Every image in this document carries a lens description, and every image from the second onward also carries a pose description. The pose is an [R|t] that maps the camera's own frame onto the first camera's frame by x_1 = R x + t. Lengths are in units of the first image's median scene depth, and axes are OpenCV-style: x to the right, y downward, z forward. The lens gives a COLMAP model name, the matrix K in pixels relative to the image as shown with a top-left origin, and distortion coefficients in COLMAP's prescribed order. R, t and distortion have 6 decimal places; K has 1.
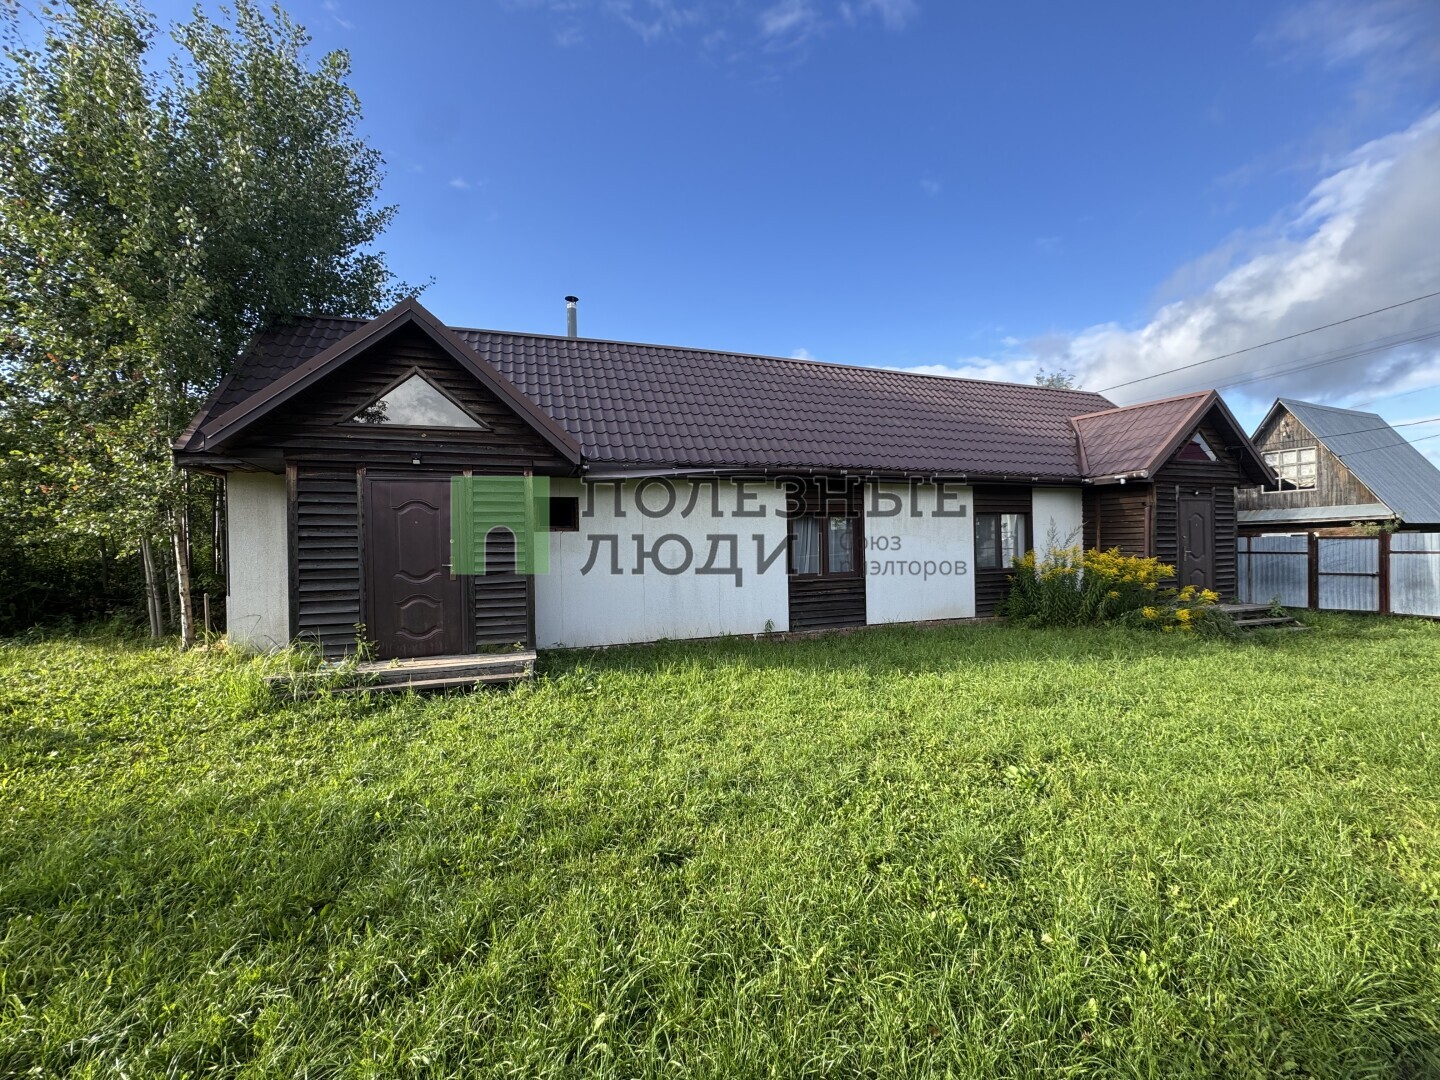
lens RADIAL K [[570.3, 0, 718.3], [0, 570.3, 549.1], [0, 0, 1]] dist [-0.001034, -0.000118]
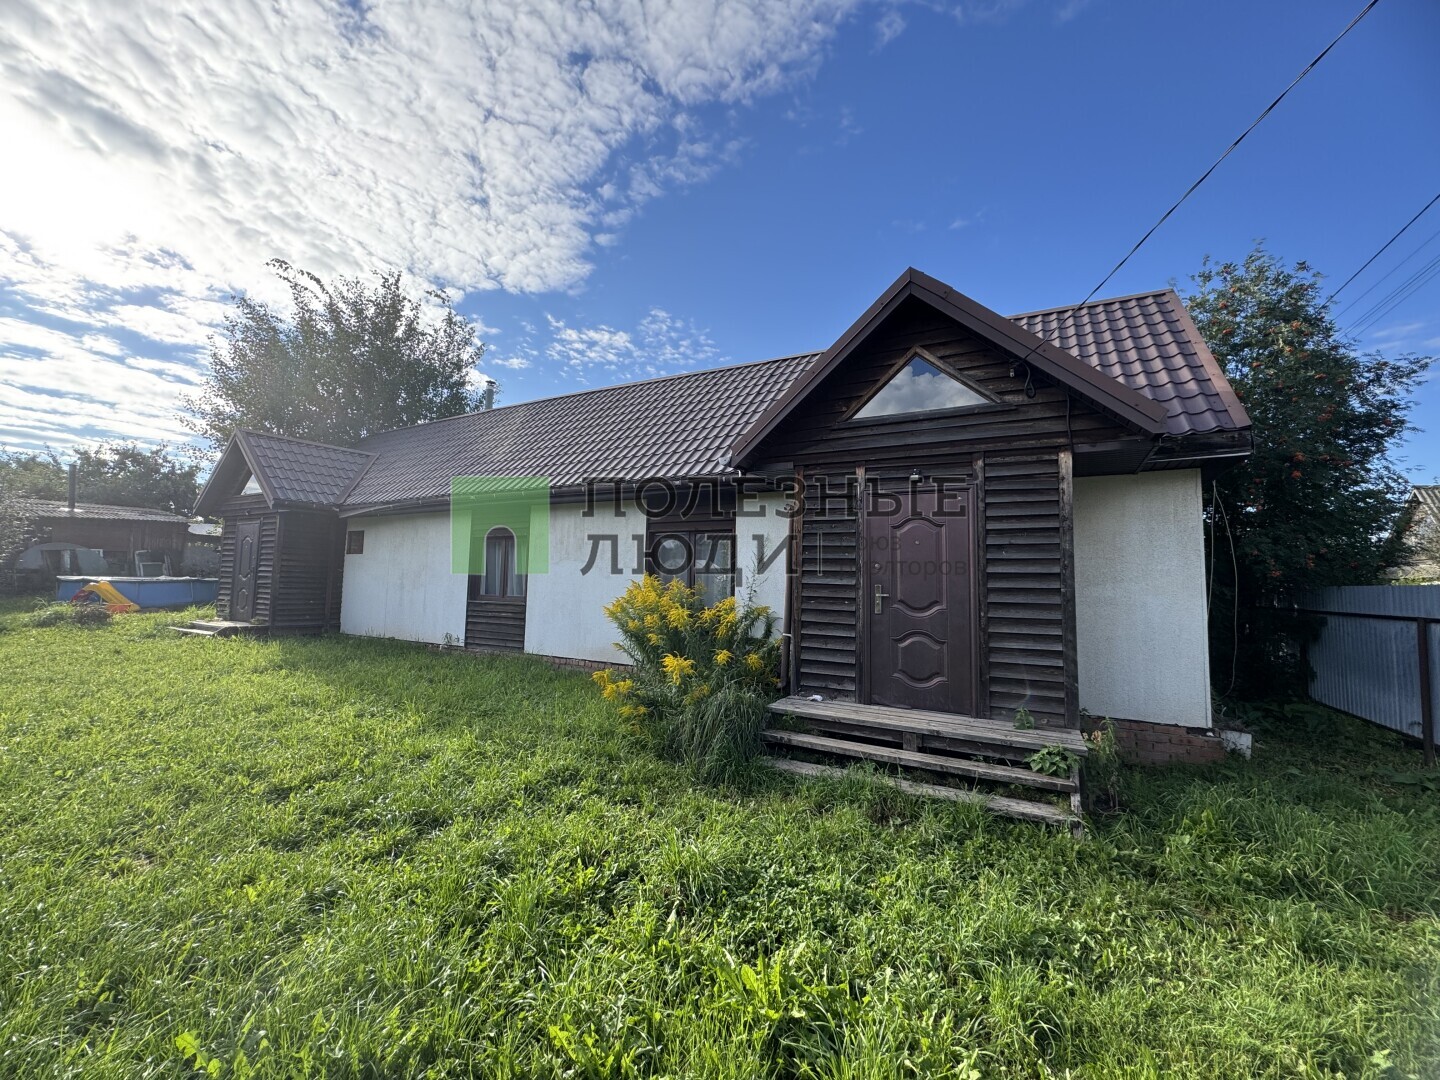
lens RADIAL K [[572.8, 0, 720.0], [0, 572.8, 540.0], [0, 0, 1]] dist [-0.001872, -0.000089]
pose [[0.652860, -0.021741, -0.757166, 1.216545], [-0.025327, 0.998403, -0.050505, -0.016684], [0.757055, 0.052150, 0.651267, 0.609523]]
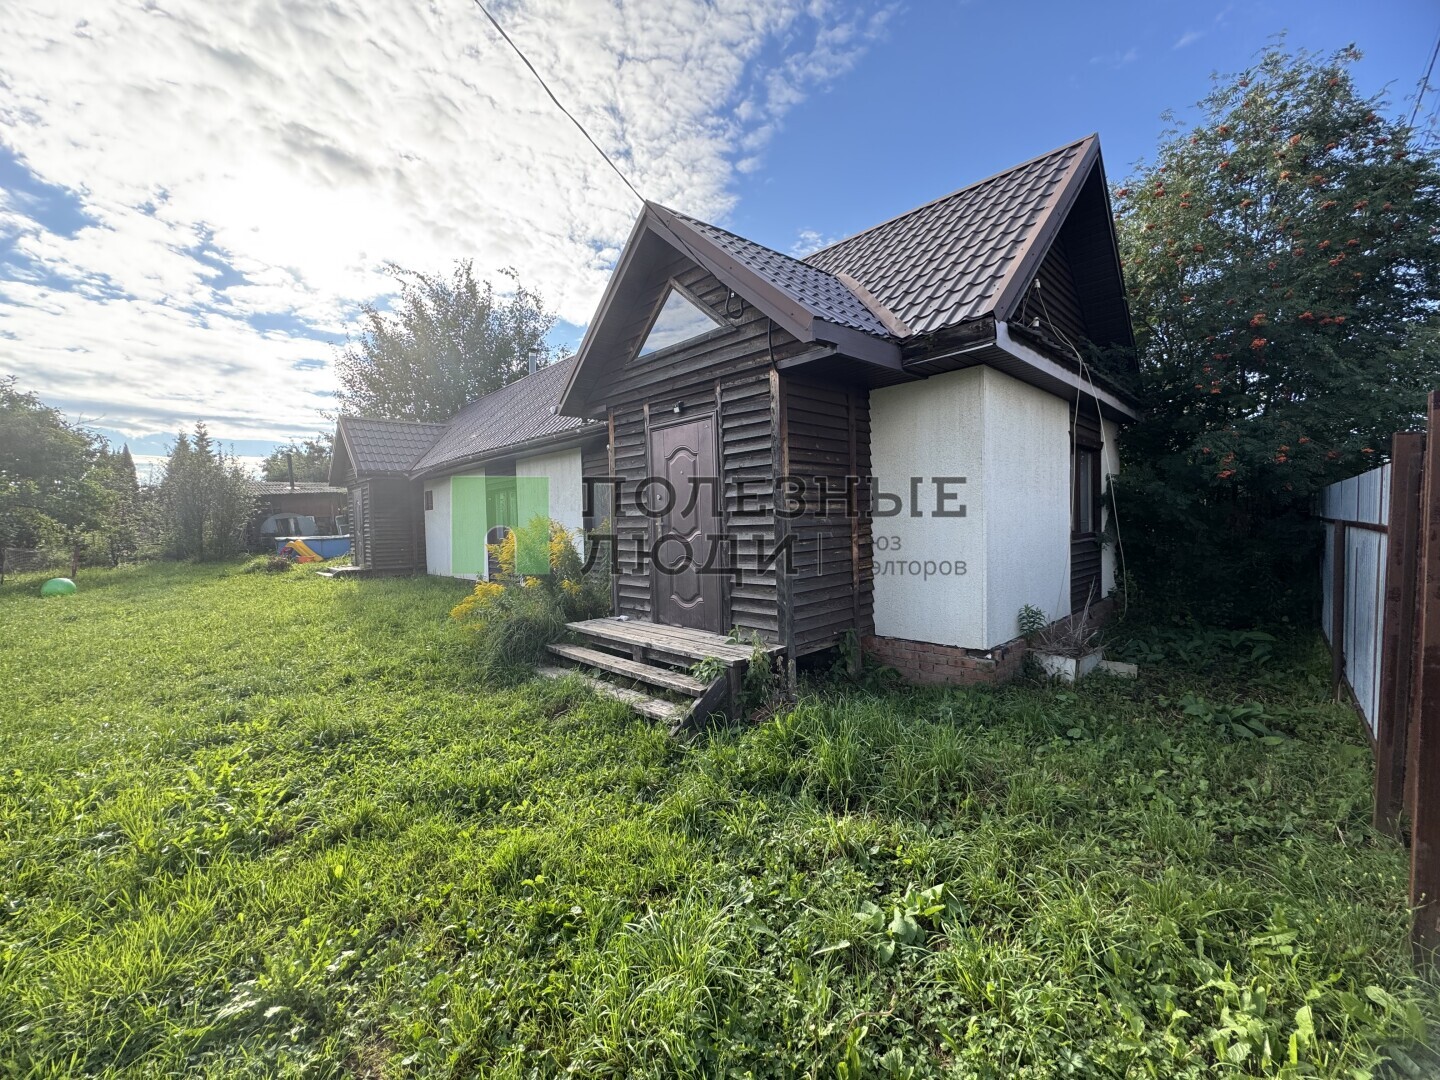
lens RADIAL K [[570.3, 0, 718.3], [0, 570.3, 549.1], [0, 0, 1]] dist [-0.001034, -0.000118]
pose [[0.405148, 0.053026, -0.912712, 1.463681], [0.030557, 0.996973, 0.071486, -0.010183], [0.913740, -0.056852, 0.402302, 0.905346]]
